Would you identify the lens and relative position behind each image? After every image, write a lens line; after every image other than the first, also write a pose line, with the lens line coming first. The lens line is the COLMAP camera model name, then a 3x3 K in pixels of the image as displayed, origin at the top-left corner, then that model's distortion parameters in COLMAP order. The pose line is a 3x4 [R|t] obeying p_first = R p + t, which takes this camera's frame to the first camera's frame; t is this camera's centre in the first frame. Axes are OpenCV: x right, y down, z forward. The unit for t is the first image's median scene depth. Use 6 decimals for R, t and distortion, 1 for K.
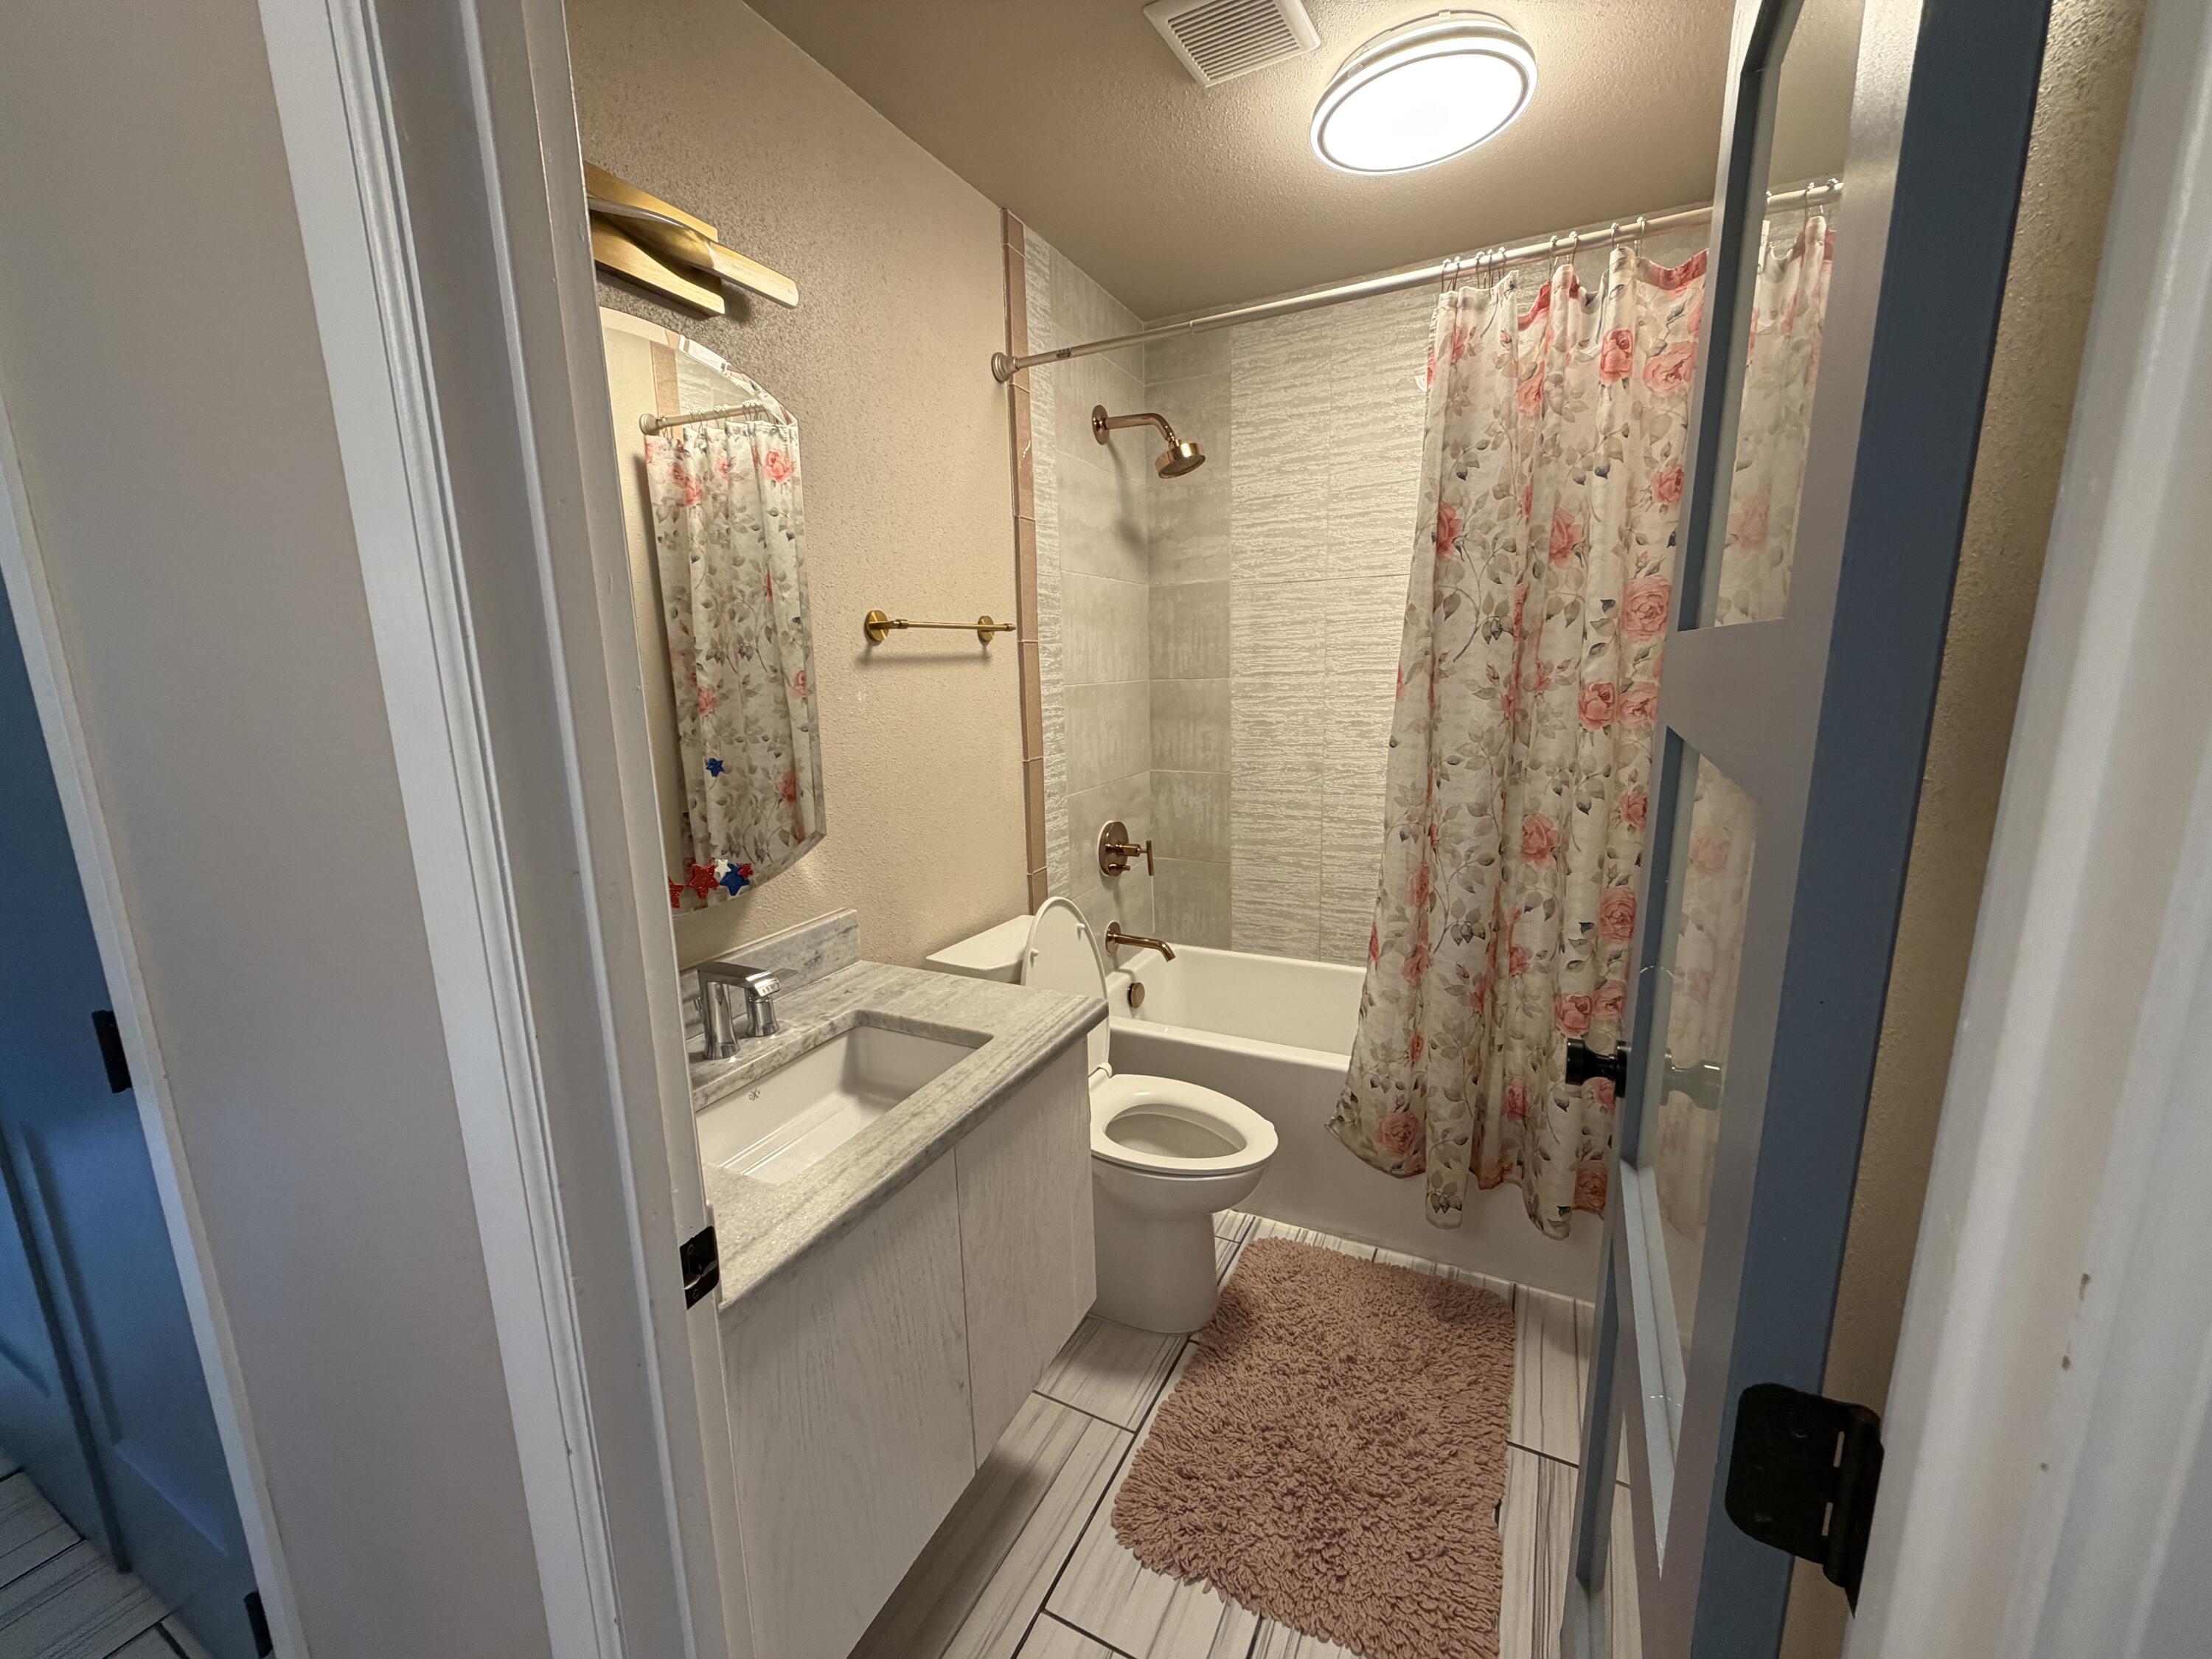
lens RADIAL K [[884.9, 0, 1101.8], [0, 884.9, 837.0], [0, 0, 1]] dist [-0.002011, 0.000161]
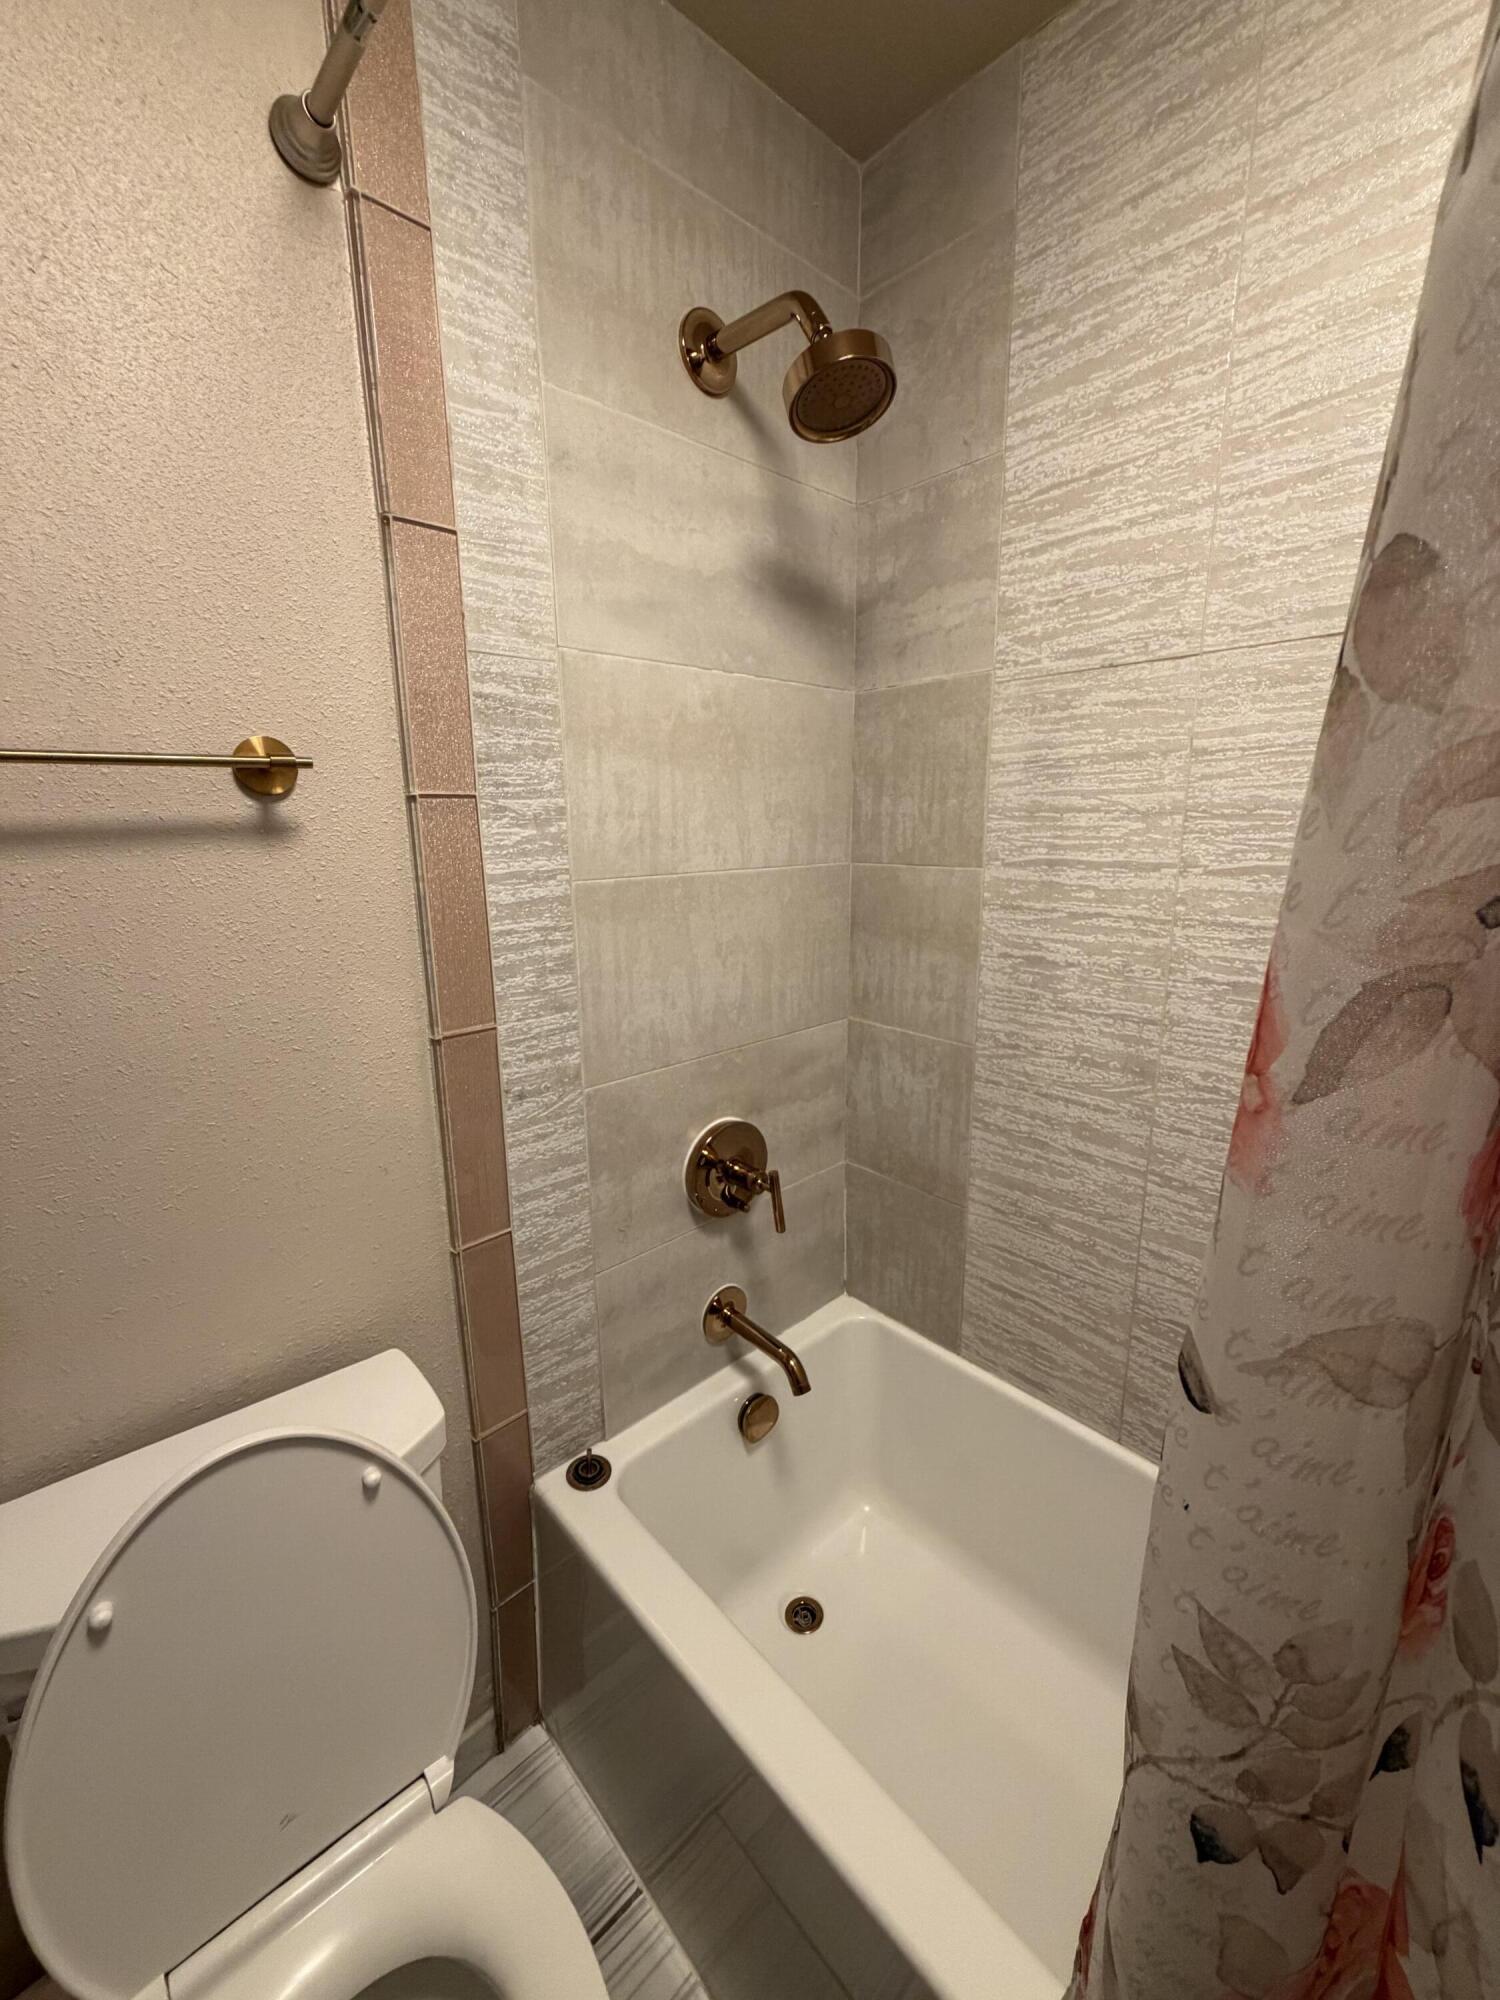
lens RADIAL K [[800.1, 0, 751.2], [0, 800.1, 999.1], [0, 0, 1]] dist [-0.002011, 0.000161]
pose [[0.934351, 0.095481, -0.343324, 0.194810], [-0.082451, 0.995217, 0.052387, -0.122667], [0.346684, -0.020641, 0.937755, 0.541874]]
